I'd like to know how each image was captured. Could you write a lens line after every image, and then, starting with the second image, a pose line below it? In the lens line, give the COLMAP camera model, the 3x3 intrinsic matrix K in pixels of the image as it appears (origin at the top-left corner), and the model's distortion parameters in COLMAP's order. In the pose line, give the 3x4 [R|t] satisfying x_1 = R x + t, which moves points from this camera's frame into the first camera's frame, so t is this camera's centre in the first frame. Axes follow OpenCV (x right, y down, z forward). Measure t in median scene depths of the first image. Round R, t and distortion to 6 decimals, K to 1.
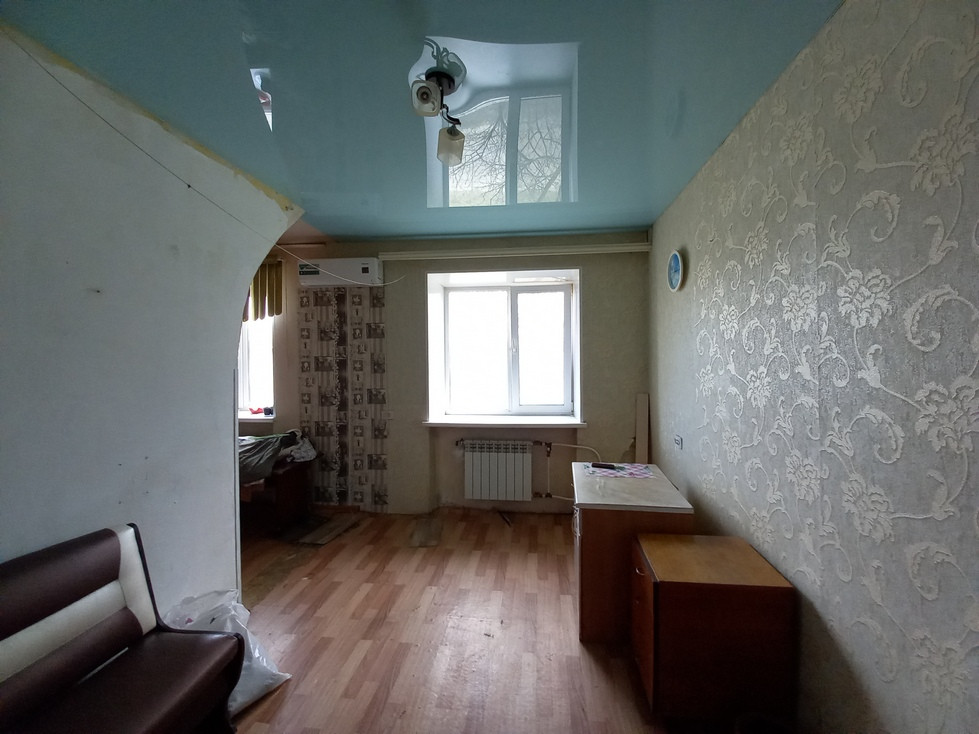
lens RADIAL K [[379.4, 0, 499.5], [0, 379.4, 367.2], [0, 0, 1]] dist [0.014928, -0.014019]
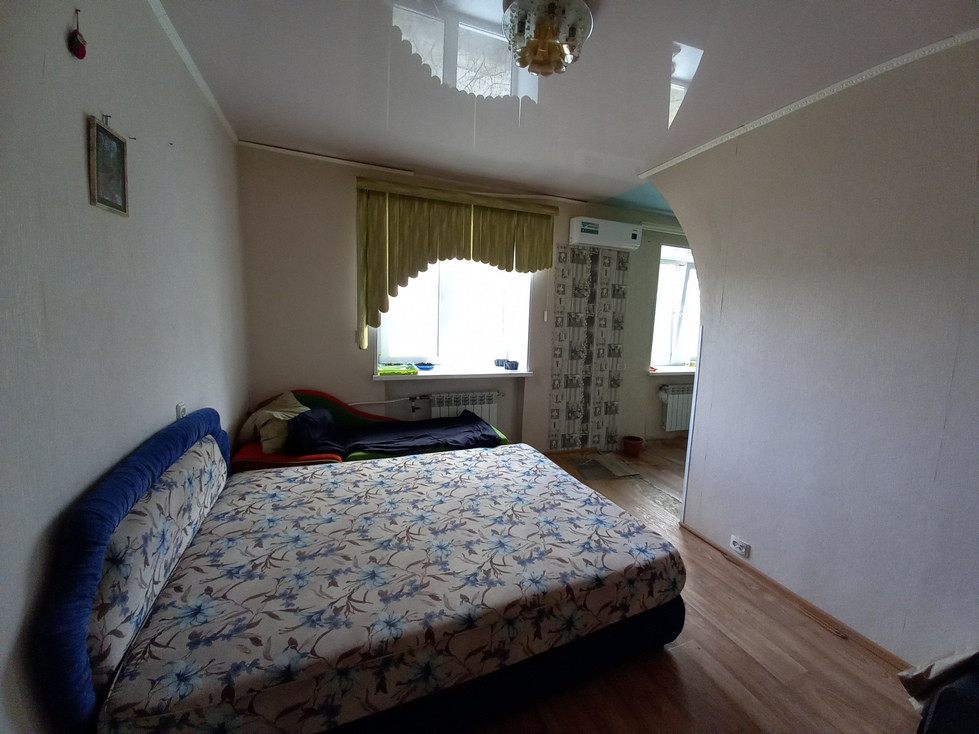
lens RADIAL K [[379.4, 0, 508.5], [0, 379.4, 364.1], [0, 0, 1]] dist [0.014928, -0.014019]
pose [[0.888203, -0.016823, 0.459144, -1.156427], [-0.035129, 0.993917, 0.104375, 0.009778], [-0.458107, -0.108835, 0.882209, 0.151388]]
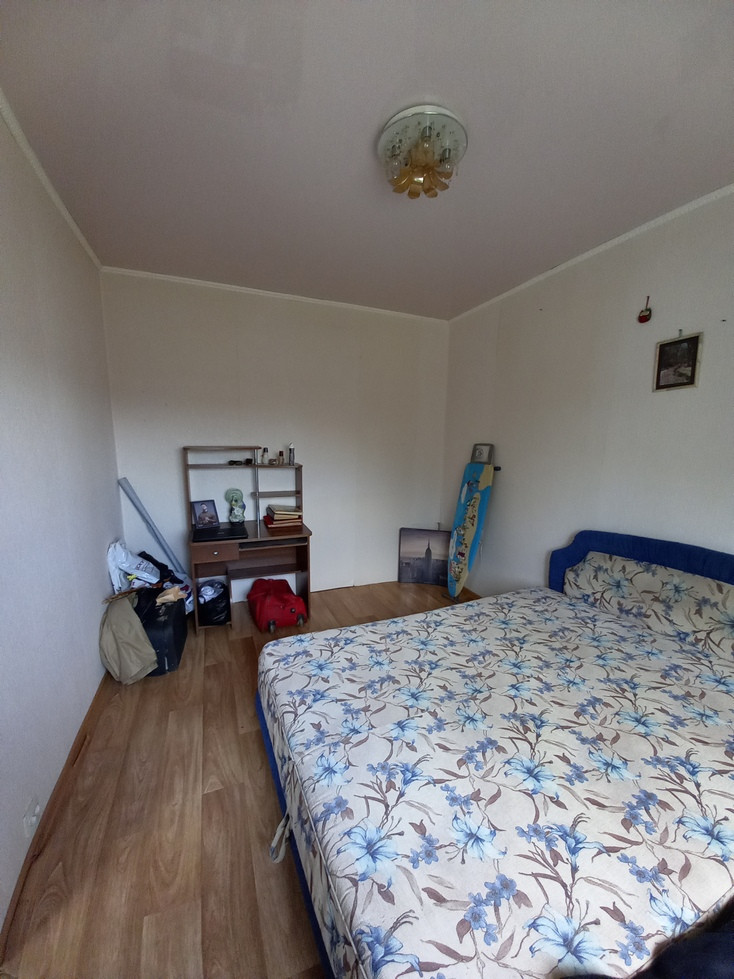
lens RADIAL K [[379.4, 0, 370.6], [0, 379.4, 507.1], [0, 0, 1]] dist [0.014928, -0.014019]
pose [[-0.891505, 0.063871, -0.448486, -0.656277], [-0.019884, 0.983539, 0.179596, -0.002138], [0.452574, 0.169028, -0.875560, 0.950221]]
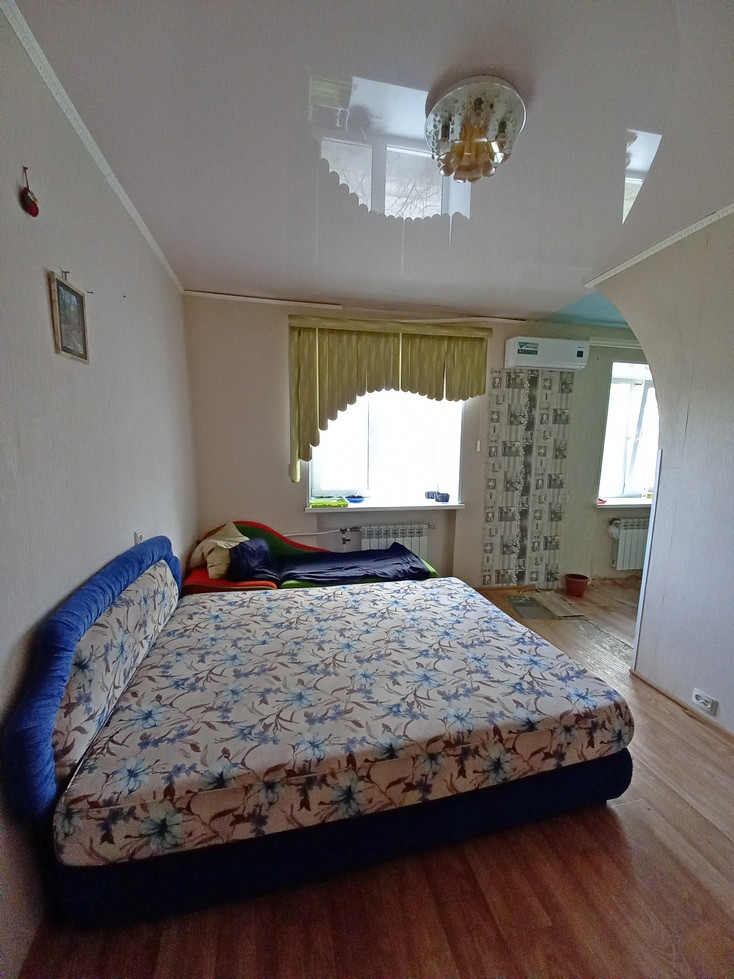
lens RADIAL K [[379.4, 0, 373.2], [0, 379.4, 508.8], [0, 0, 1]] dist [0.014928, -0.014019]
pose [[0.956382, -0.029469, 0.290628, -1.141259], [-0.010537, 0.990771, 0.135138, 0.016433], [-0.291928, -0.132306, 0.947245, 0.155392]]
